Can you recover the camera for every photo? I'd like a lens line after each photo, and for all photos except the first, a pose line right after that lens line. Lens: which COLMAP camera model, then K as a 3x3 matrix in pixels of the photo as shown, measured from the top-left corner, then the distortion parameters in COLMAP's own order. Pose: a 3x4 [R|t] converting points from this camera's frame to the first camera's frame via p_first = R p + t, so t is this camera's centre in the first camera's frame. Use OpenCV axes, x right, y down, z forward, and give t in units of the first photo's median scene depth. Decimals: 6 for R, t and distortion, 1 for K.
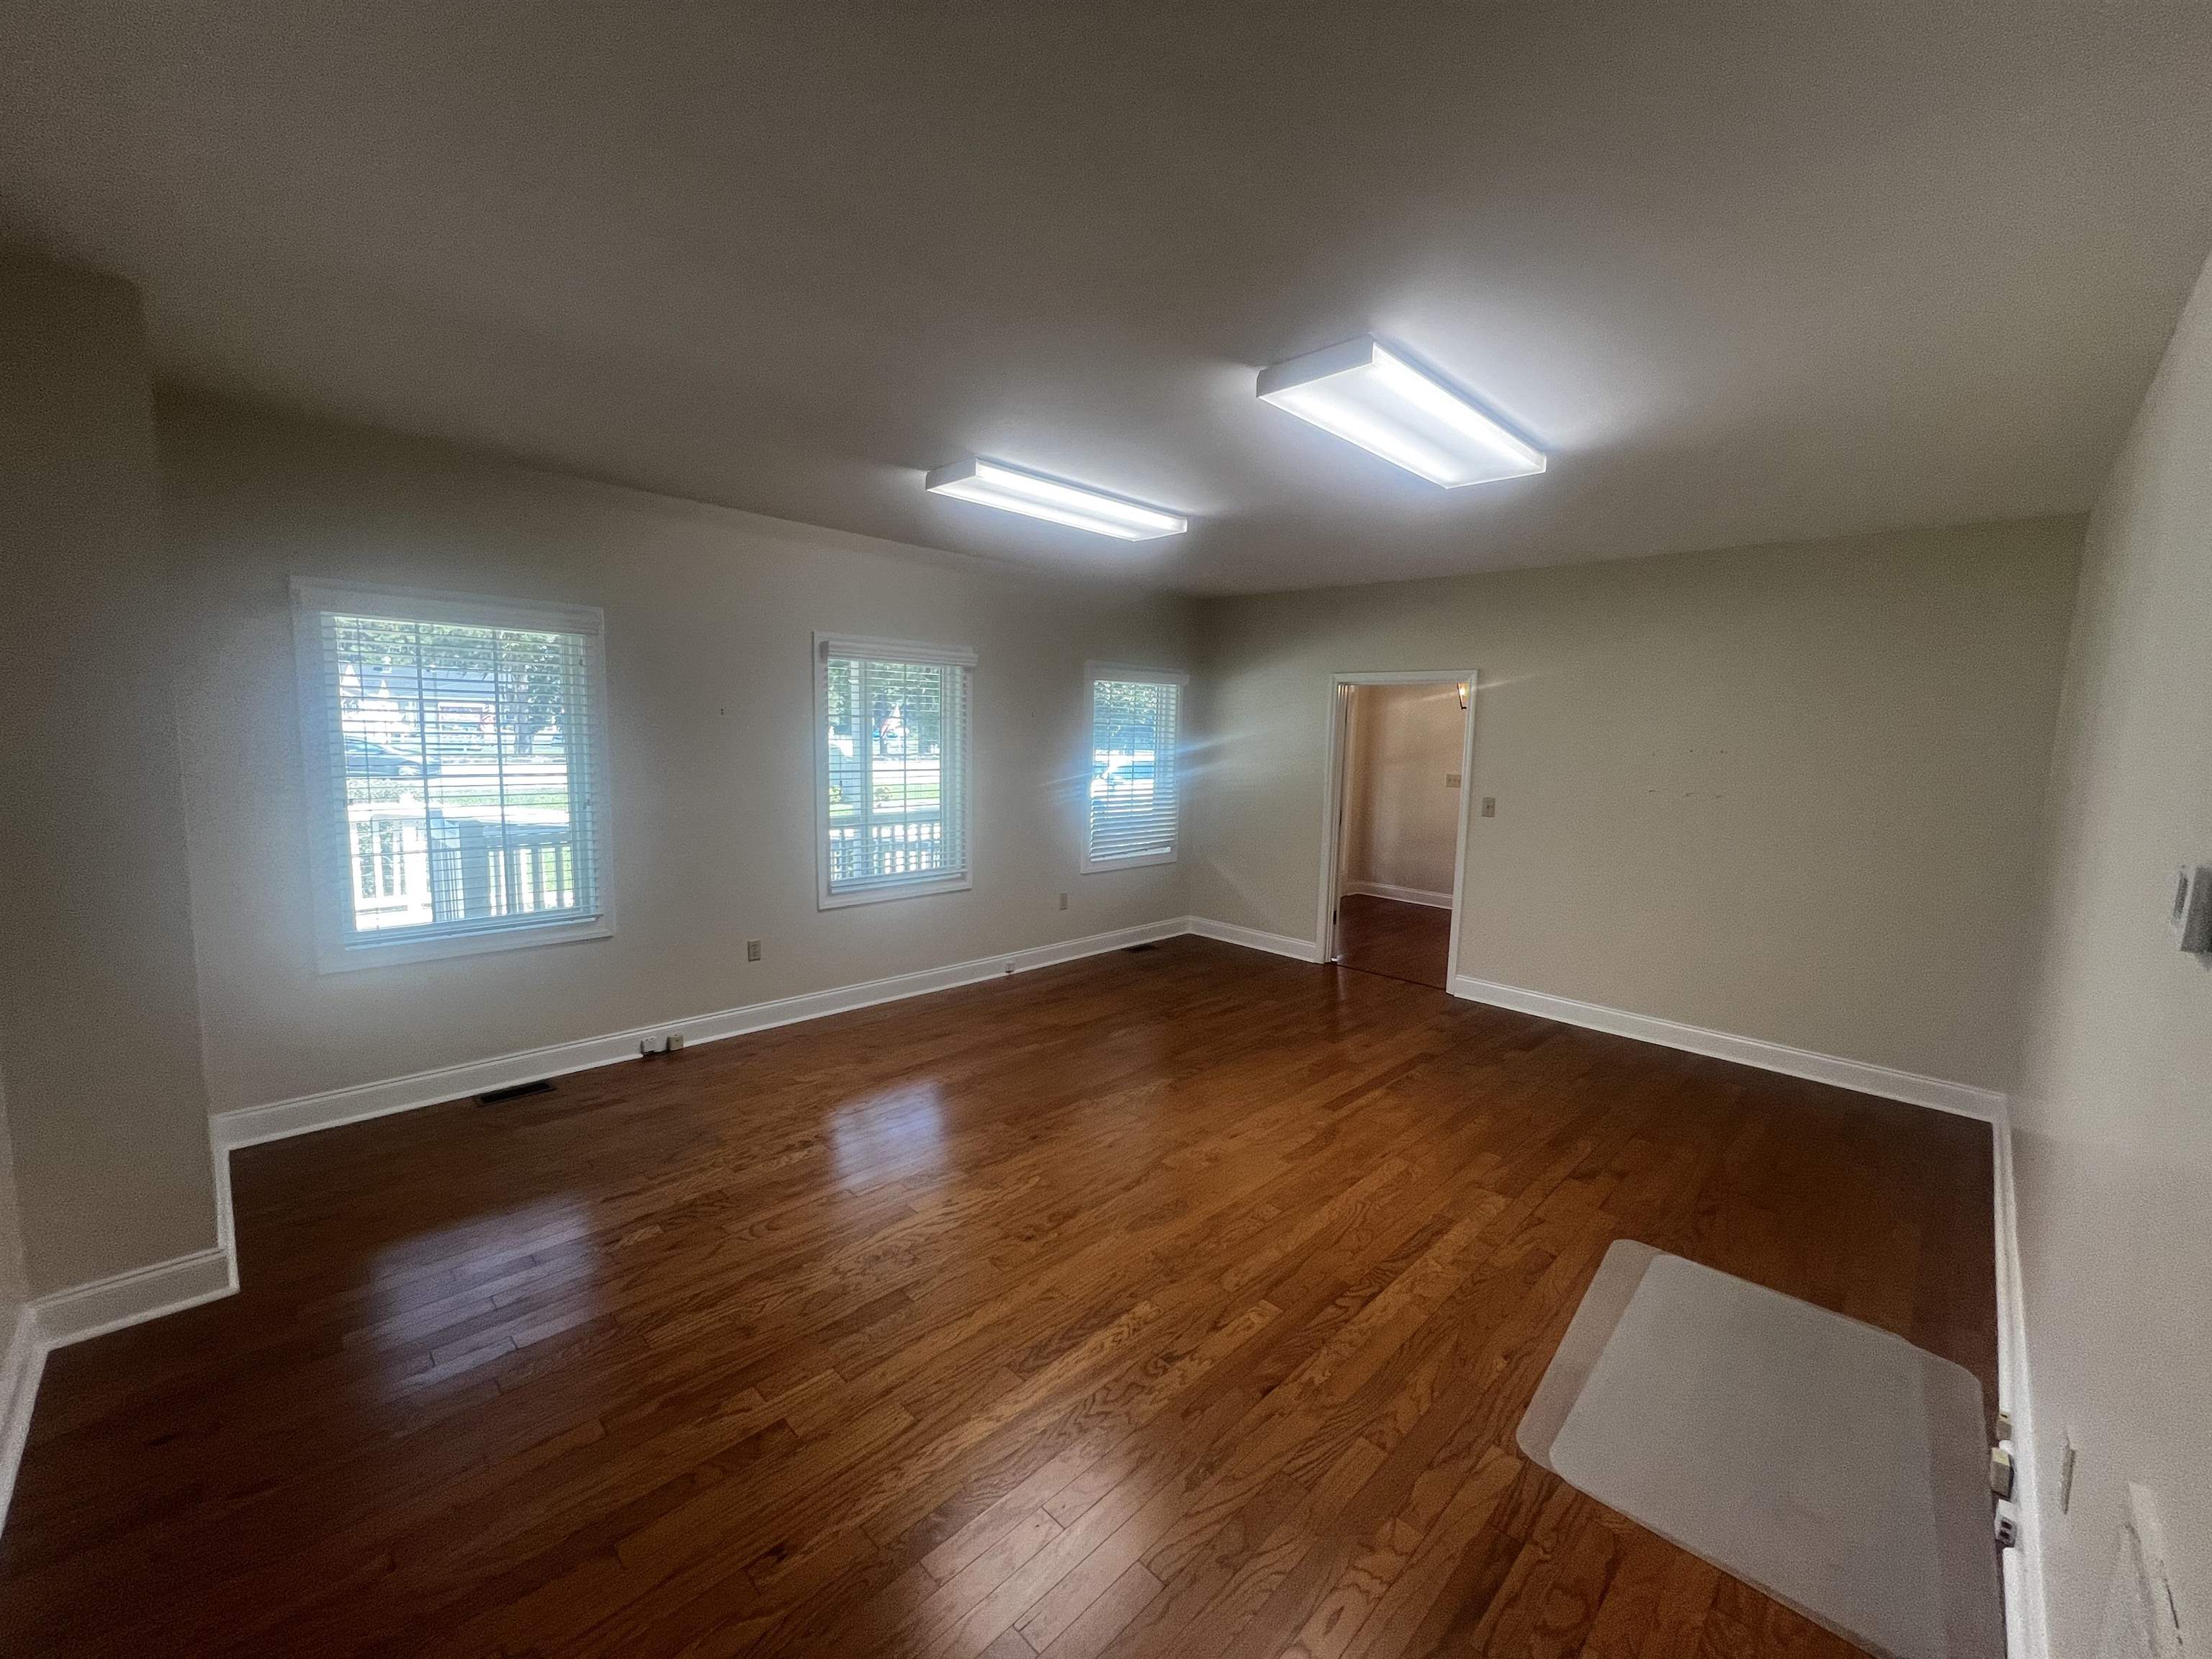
lens RADIAL K [[888.4, 0, 1105.2], [0, 888.4, 824.7], [0, 0, 1]] dist [-0.002949, 0.000614]
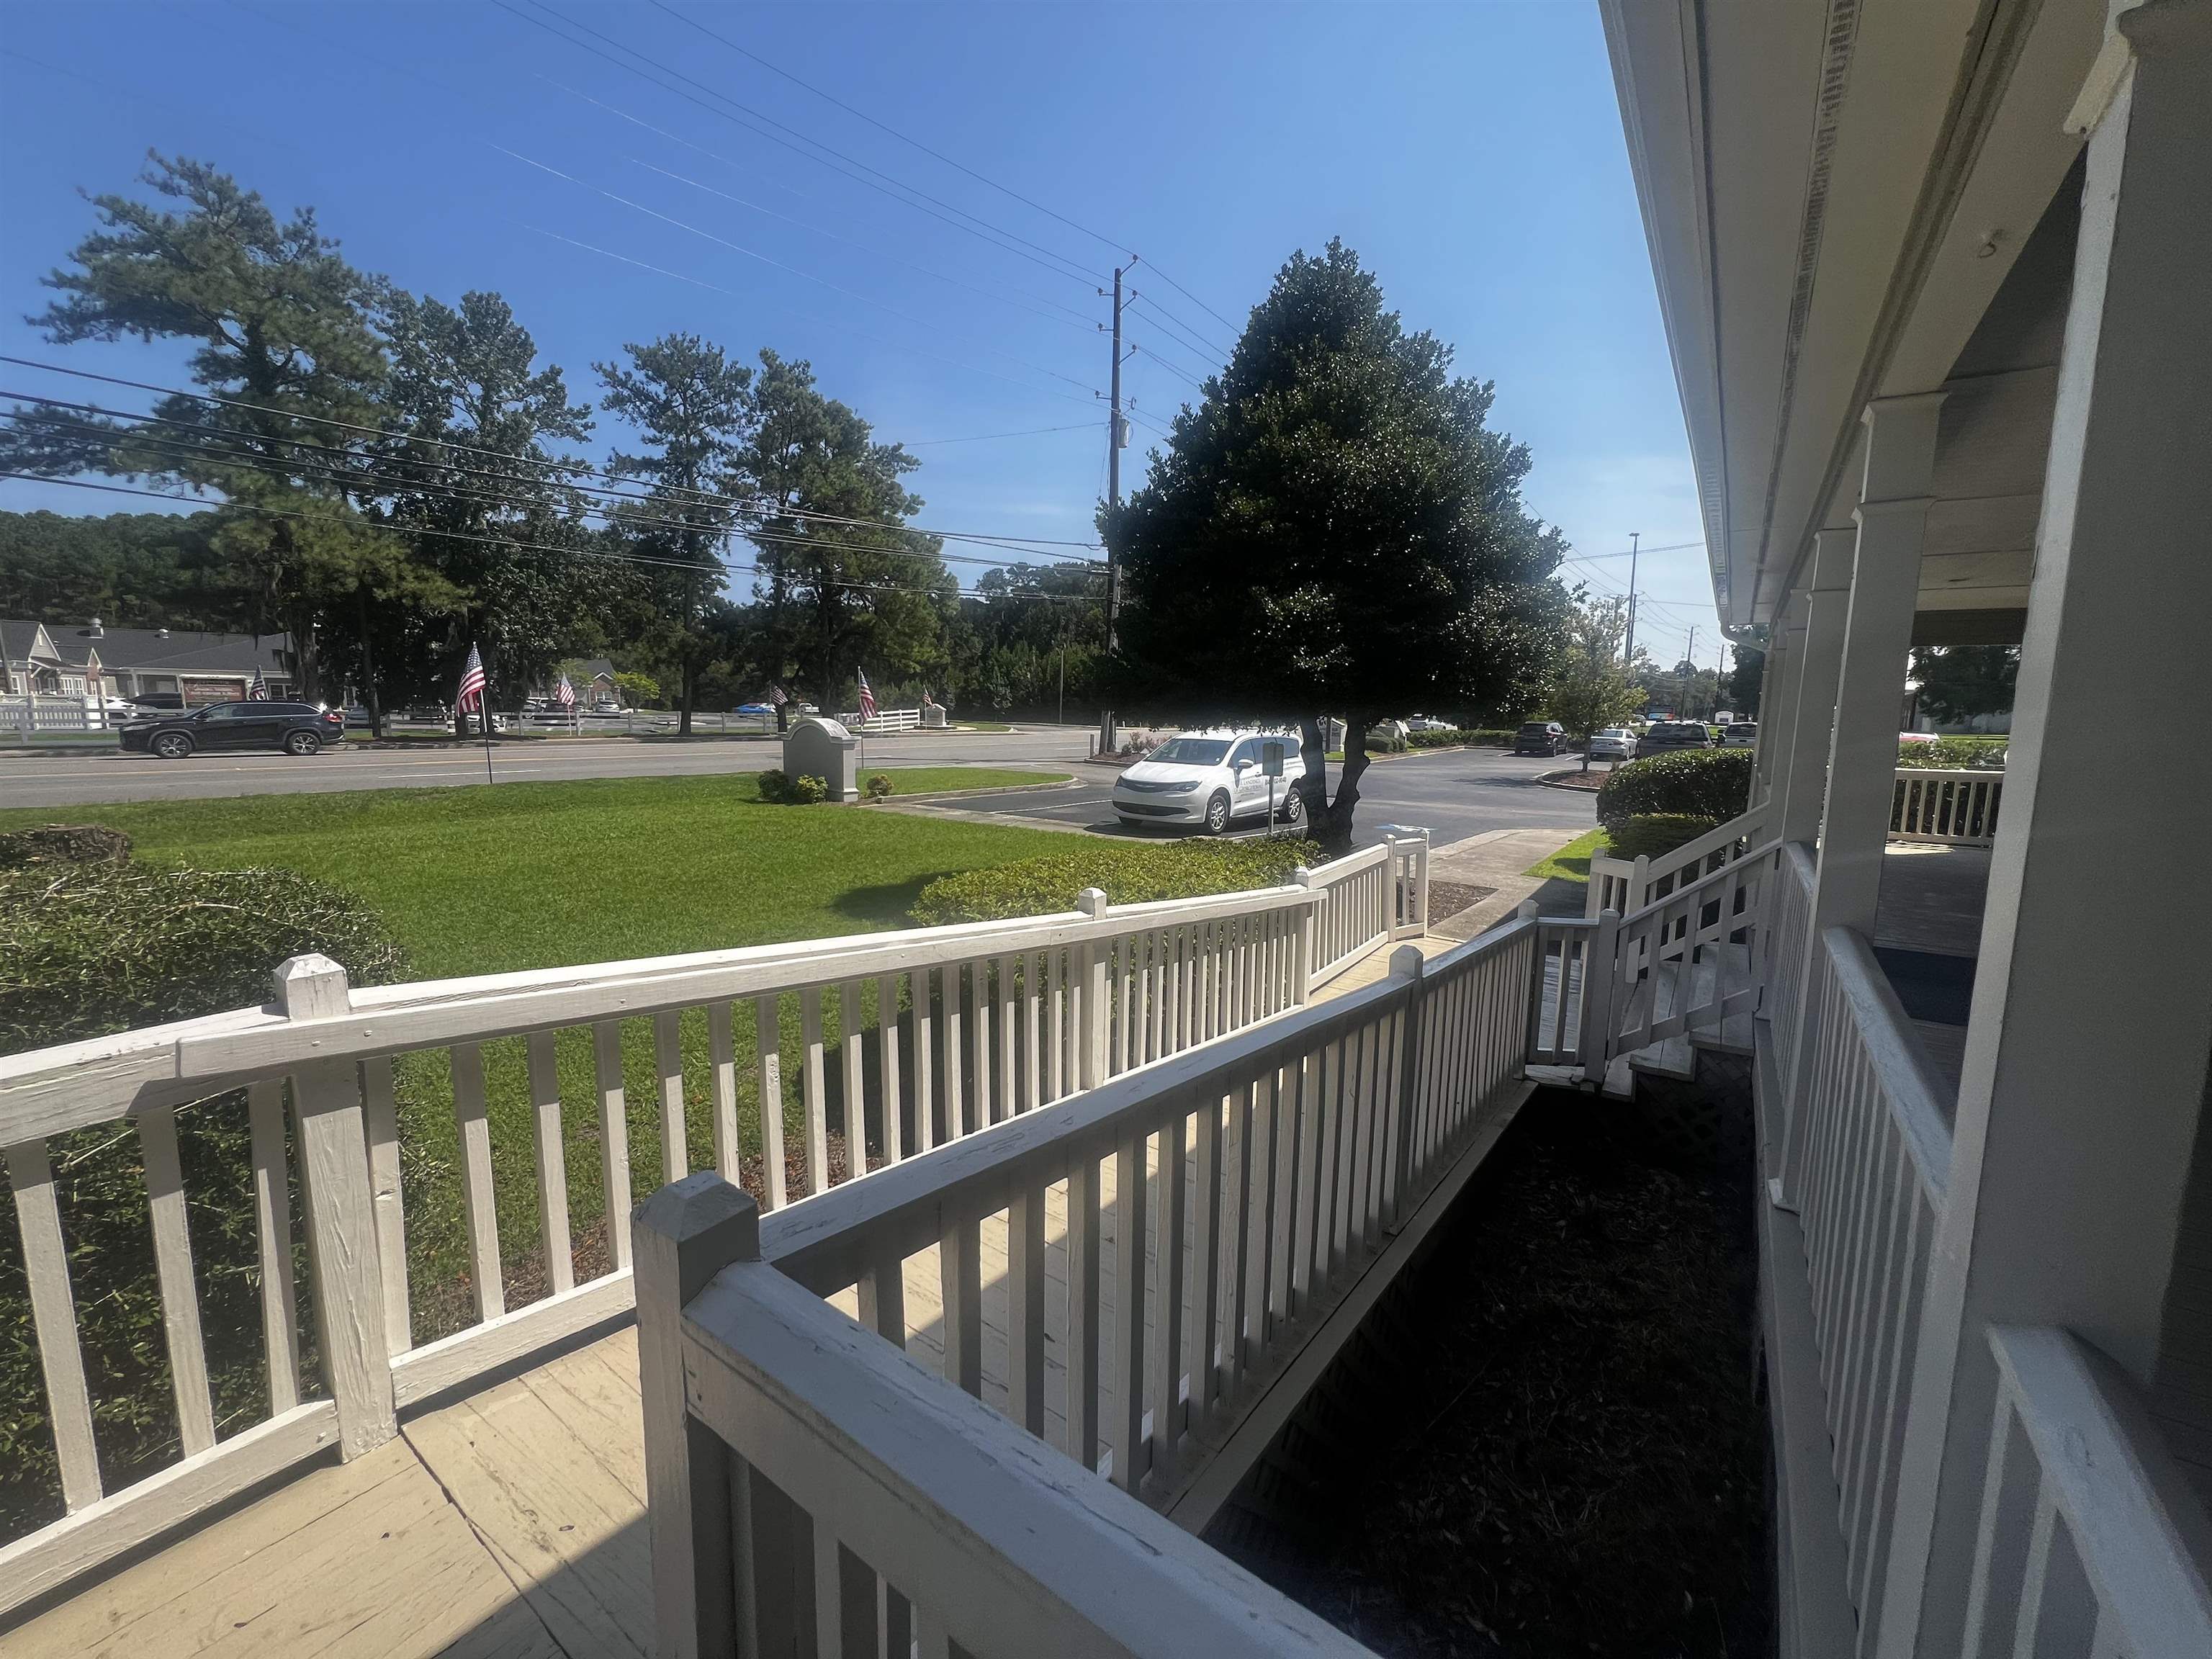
lens RADIAL K [[888.4, 0, 1105.2], [0, 888.4, 824.7], [0, 0, 1]] dist [-0.002949, 0.000614]
pose [[0.986154, -0.034278, 0.162249, -0.633270], [0.029106, 0.998993, 0.034152, -0.067213], [-0.163257, -0.028956, 0.986159, 0.760943]]
